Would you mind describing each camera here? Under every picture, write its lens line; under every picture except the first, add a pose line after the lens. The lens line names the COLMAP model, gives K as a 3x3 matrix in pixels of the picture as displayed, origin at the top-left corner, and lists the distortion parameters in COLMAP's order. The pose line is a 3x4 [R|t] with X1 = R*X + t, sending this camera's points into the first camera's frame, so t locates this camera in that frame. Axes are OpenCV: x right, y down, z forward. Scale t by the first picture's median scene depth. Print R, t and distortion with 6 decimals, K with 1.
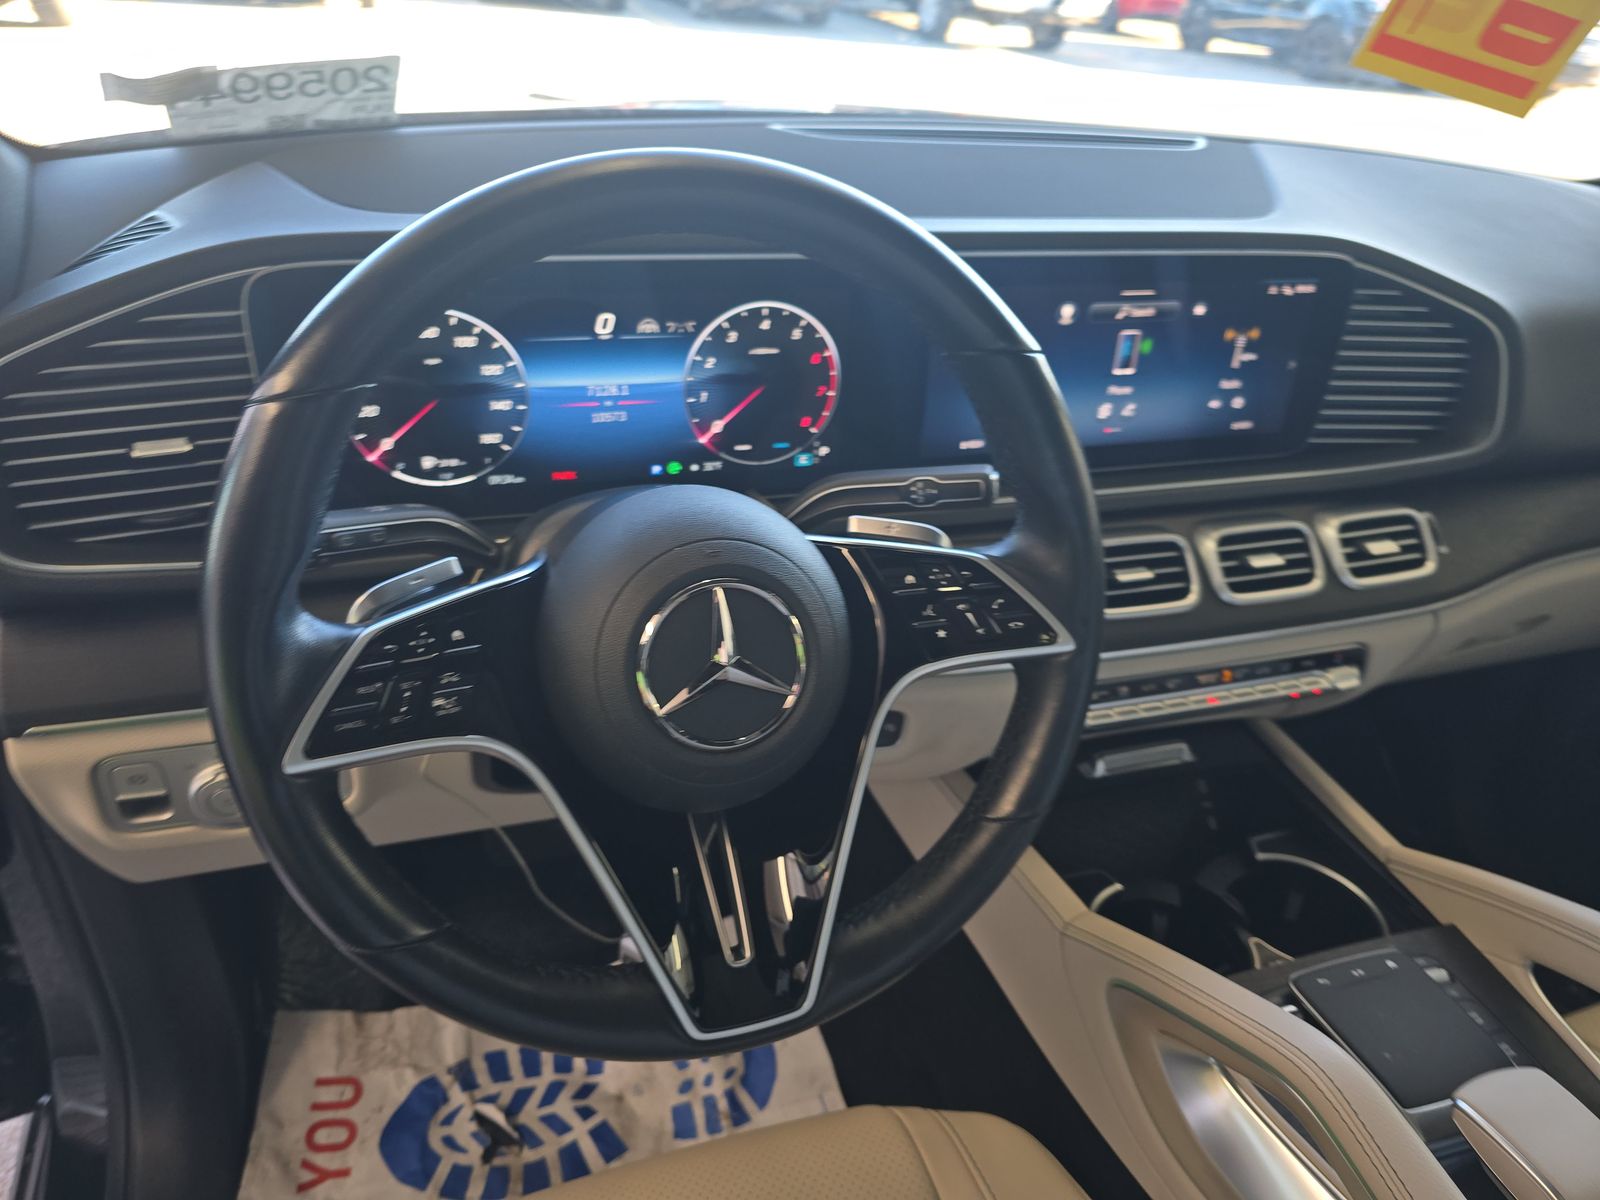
lens RADIAL K [[1135.5, 0, 747.5], [0, 1135.5, 590.4], [0, 0, 1]] dist [0.055944, -0.053511]
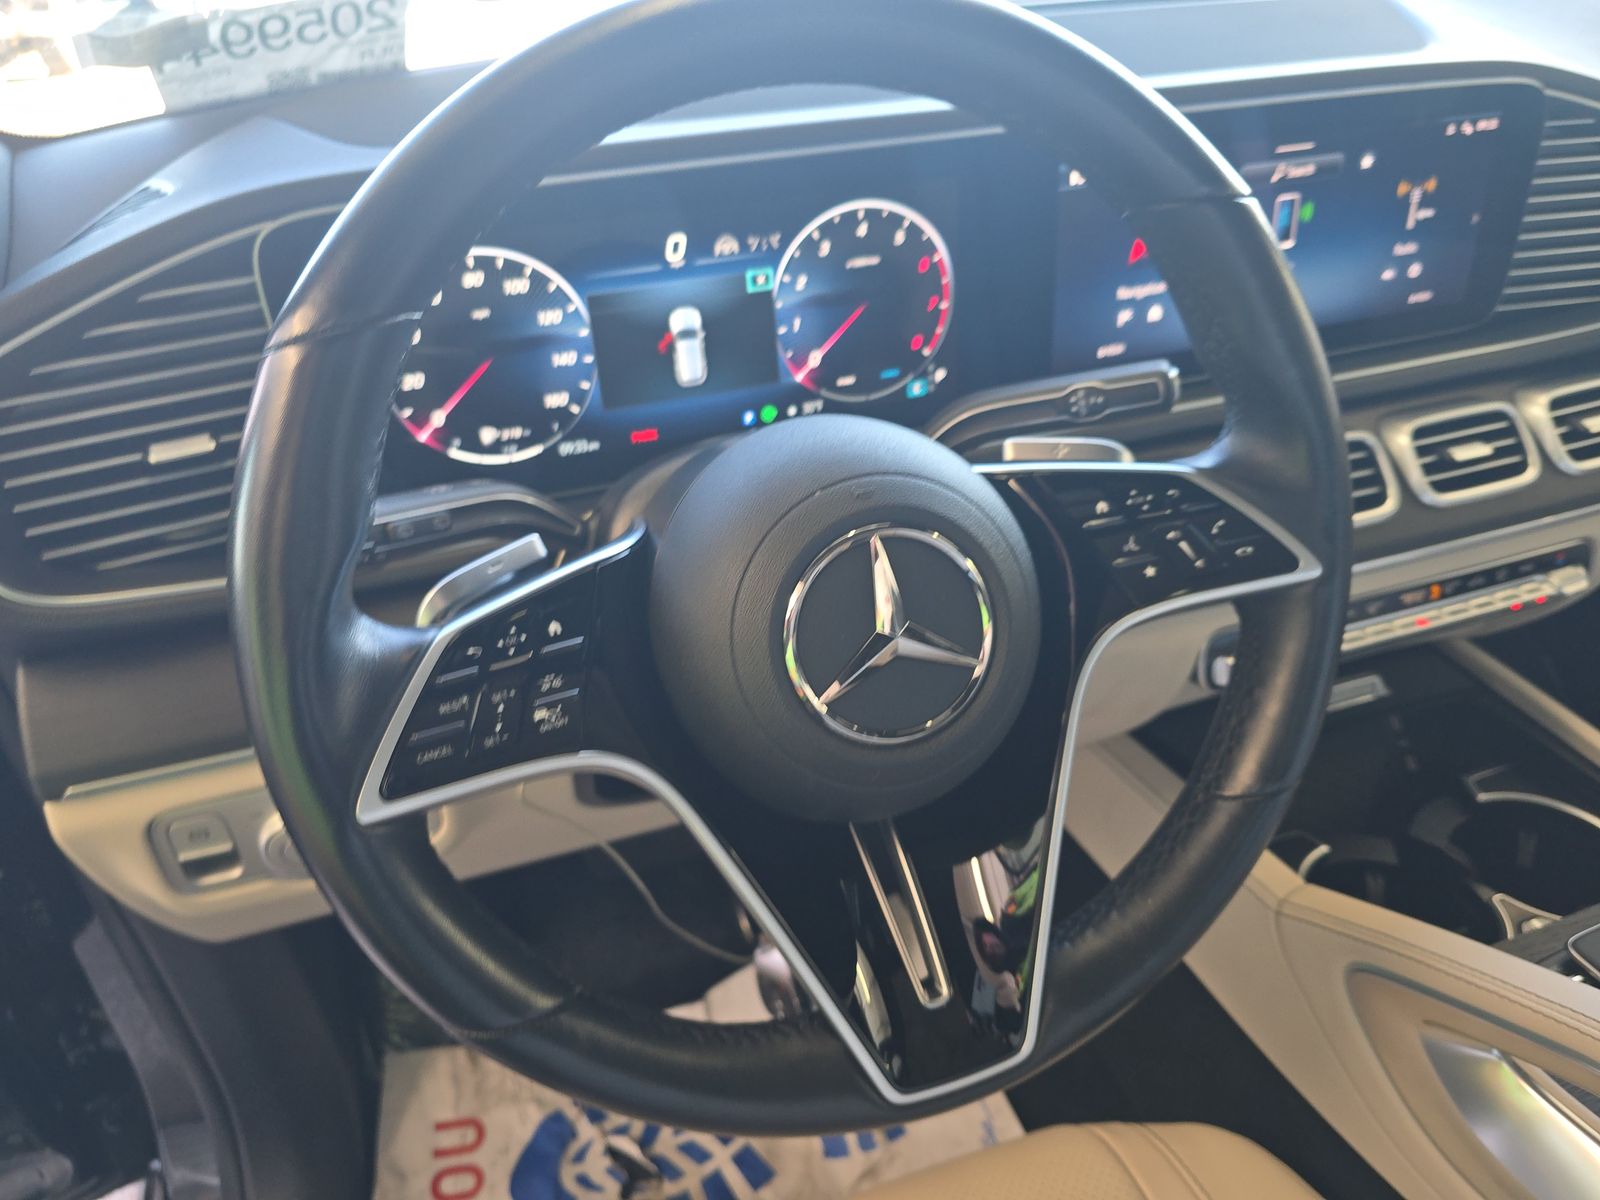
lens RADIAL K [[1135.5, 0, 743.9], [0, 1135.5, 589.8], [0, 0, 1]] dist [0.055944, -0.053511]
pose [[0.993533, -0.100434, -0.052967, -0.053898], [0.101530, 0.994662, 0.018411, 0.006604], [0.050836, -0.023670, 0.998426, 0.149665]]
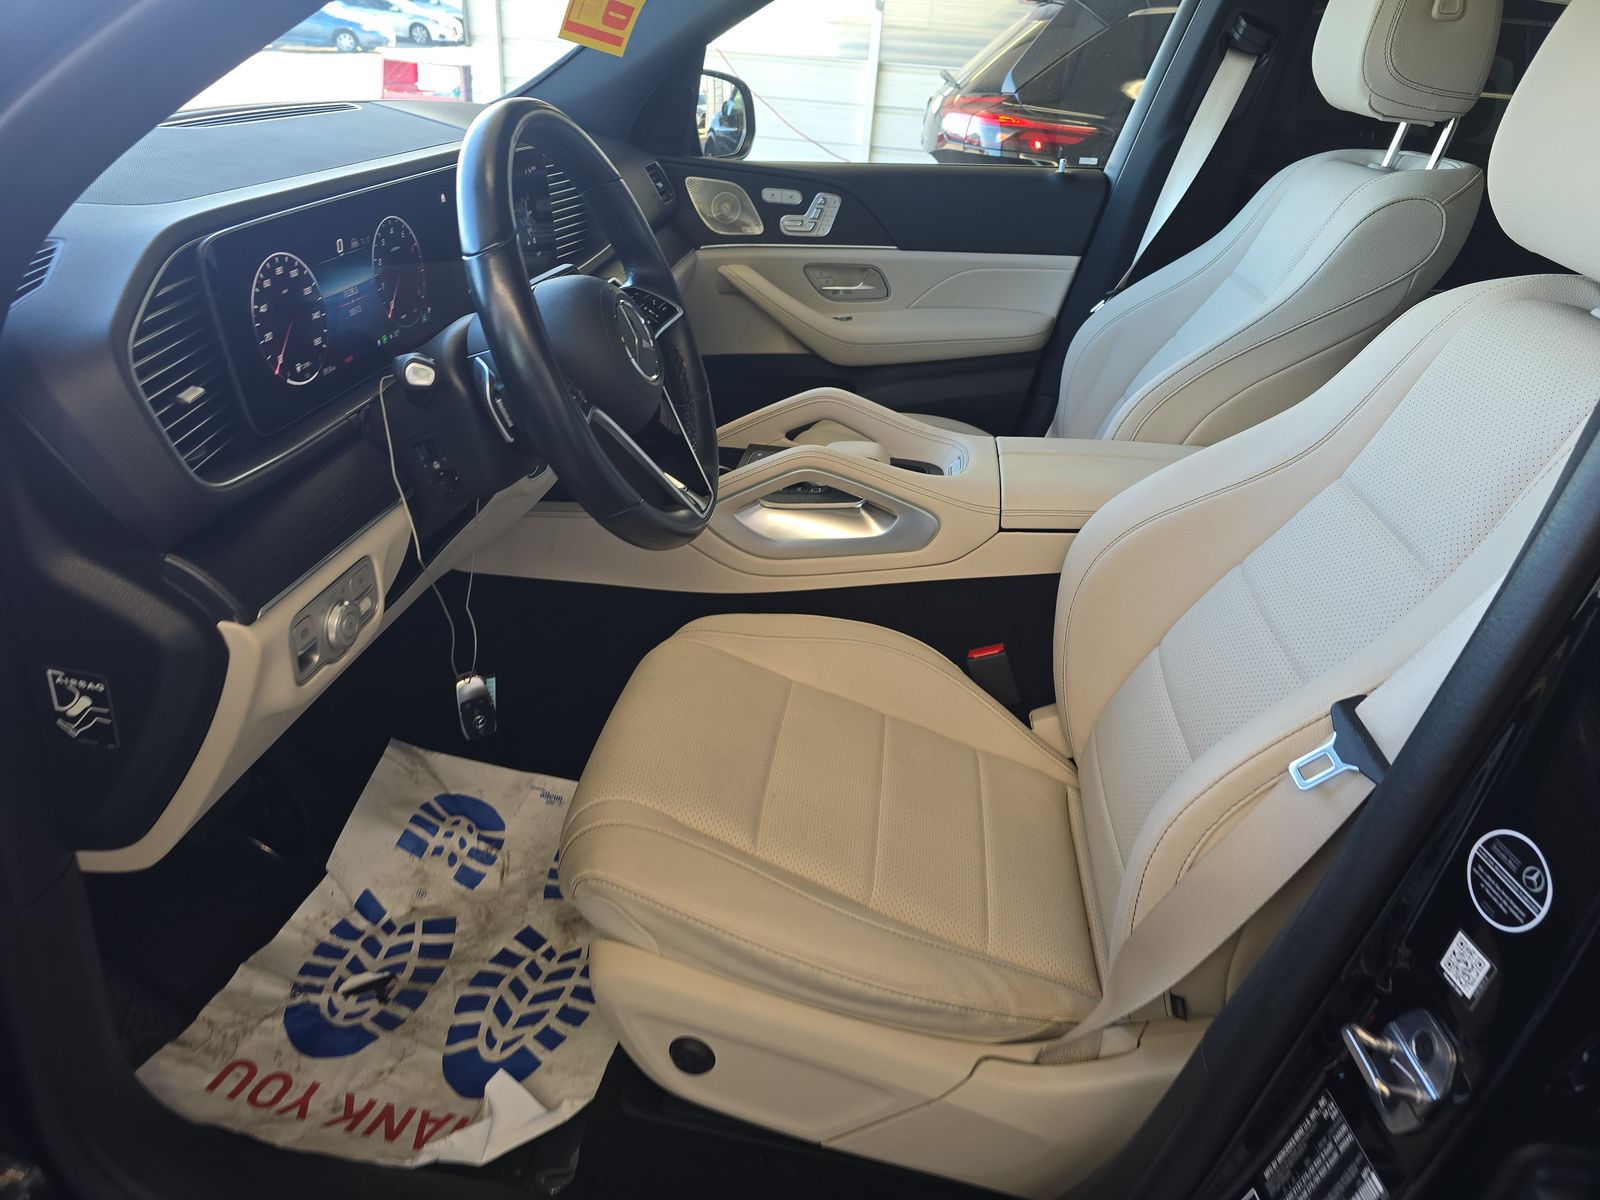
lens RADIAL K [[1135.5, 0, 800.2], [0, 1135.5, 588.8], [0, 0, 1]] dist [0.055944, -0.053511]
pose [[0.419479, -0.457288, 0.784172, -1.203397], [0.460951, 0.851493, 0.249968, 0.047516], [-0.782024, 0.256608, 0.567971, -0.194046]]
